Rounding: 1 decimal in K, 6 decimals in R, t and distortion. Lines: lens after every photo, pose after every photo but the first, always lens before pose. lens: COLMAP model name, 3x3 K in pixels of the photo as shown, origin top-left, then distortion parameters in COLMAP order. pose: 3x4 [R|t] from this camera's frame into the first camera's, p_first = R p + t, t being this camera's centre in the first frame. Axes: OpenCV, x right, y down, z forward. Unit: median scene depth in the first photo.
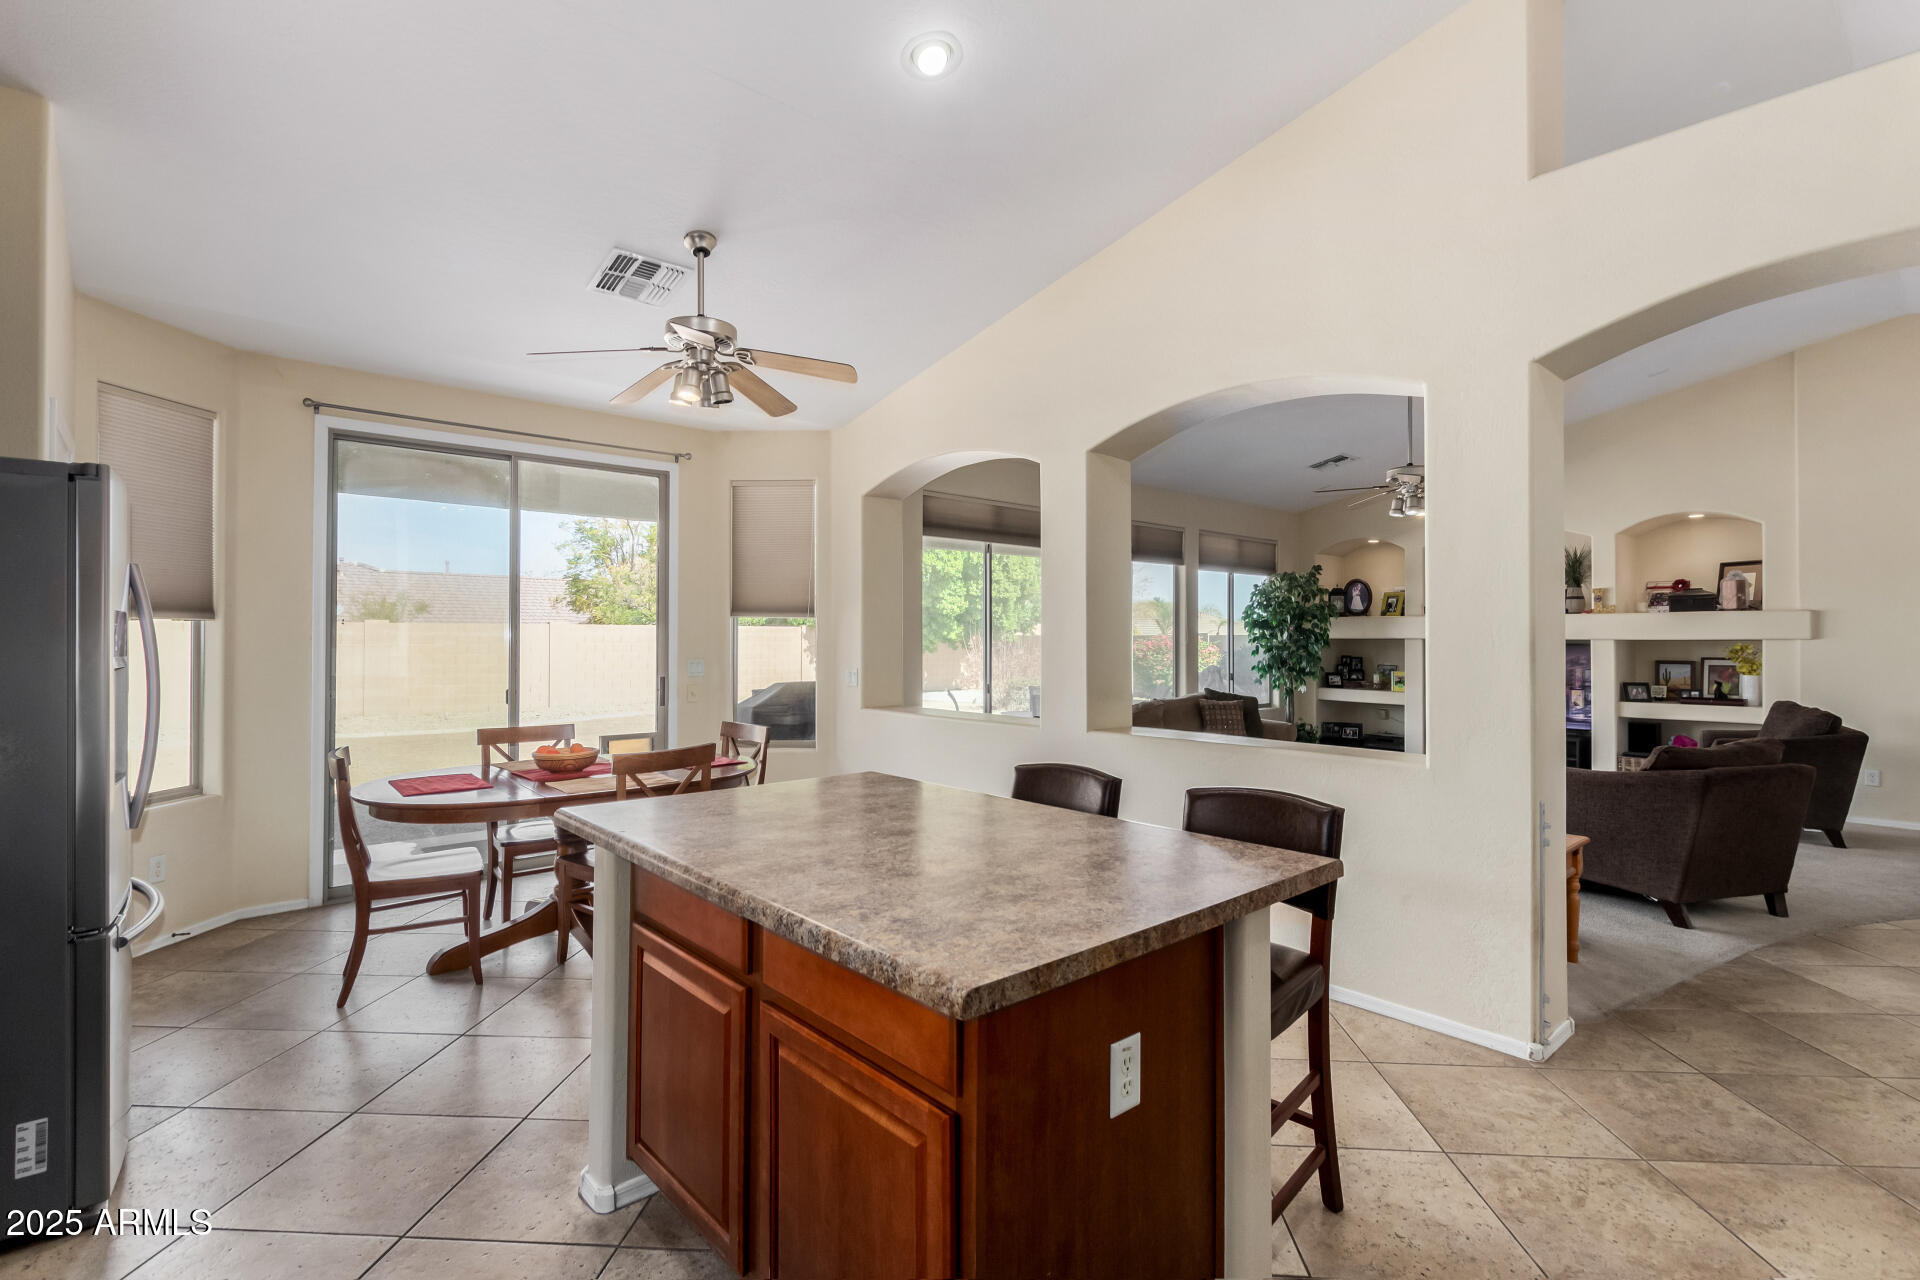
lens RADIAL K [[897.1, 0, 964.1], [0, 897.1, 625.8], [0, 0, 1]] dist [0.011388, -0.000354]
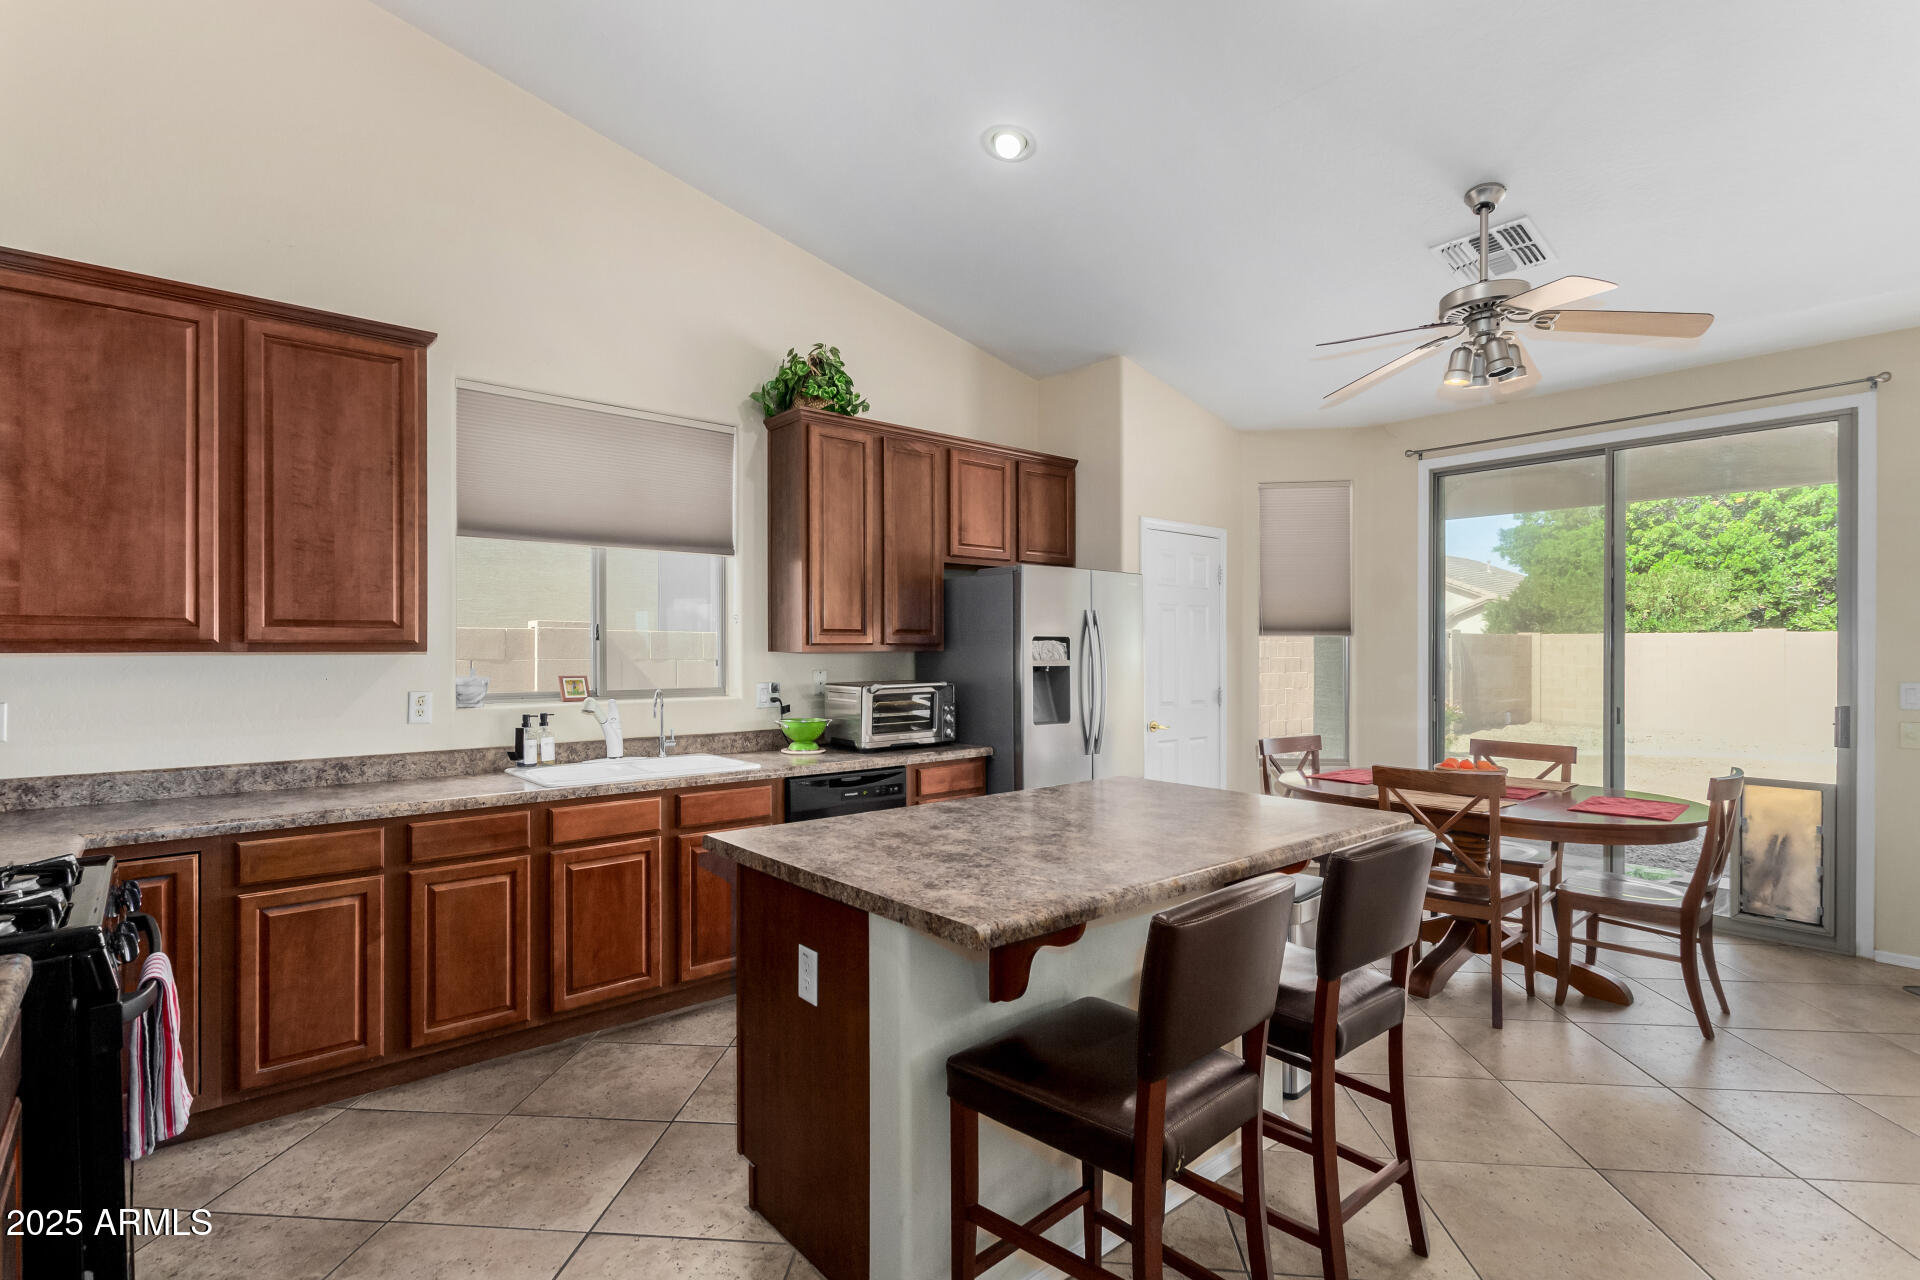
lens RADIAL K [[908.1, 0, 926.9], [0, 908.1, 651.8], [0, 0, 1]] dist [0.001619, -0.005563]
pose [[-0.037941, 0.002482, -0.999277, 0.326534], [0.014030, 0.999900, 0.001951, 0.002951], [0.999181, -0.013945, -0.037972, 0.262906]]
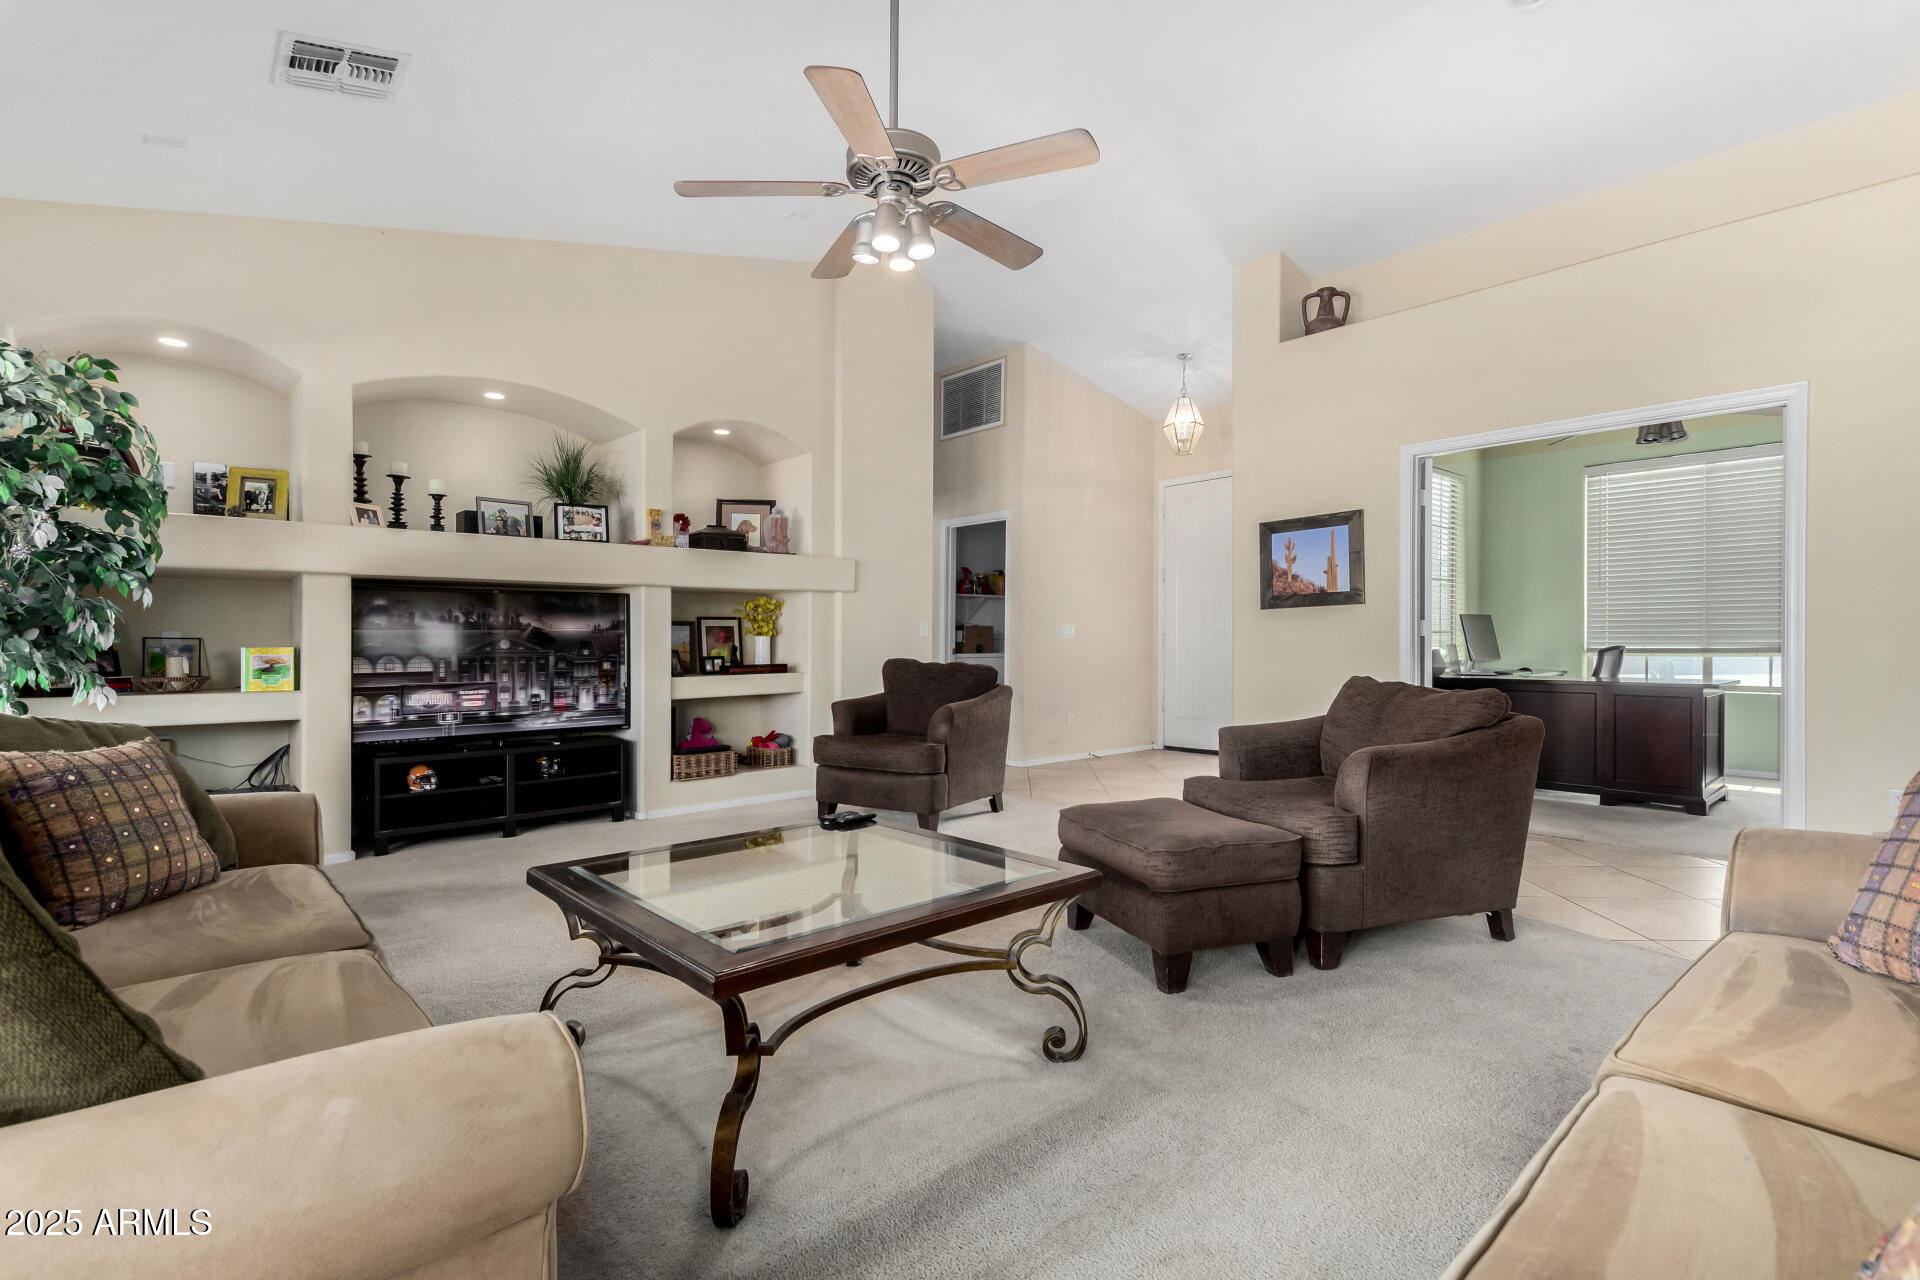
lens RADIAL K [[899.6, 0, 959.2], [0, 899.6, 635.6], [0, 0, 1]] dist [0.005514, -0.001148]
pose [[-0.005822, 0.003243, 0.999978, 0.035013], [-0.009872, 0.999946, -0.003301, 0.052593], [-0.999934, -0.009891, -0.005790, 0.786474]]
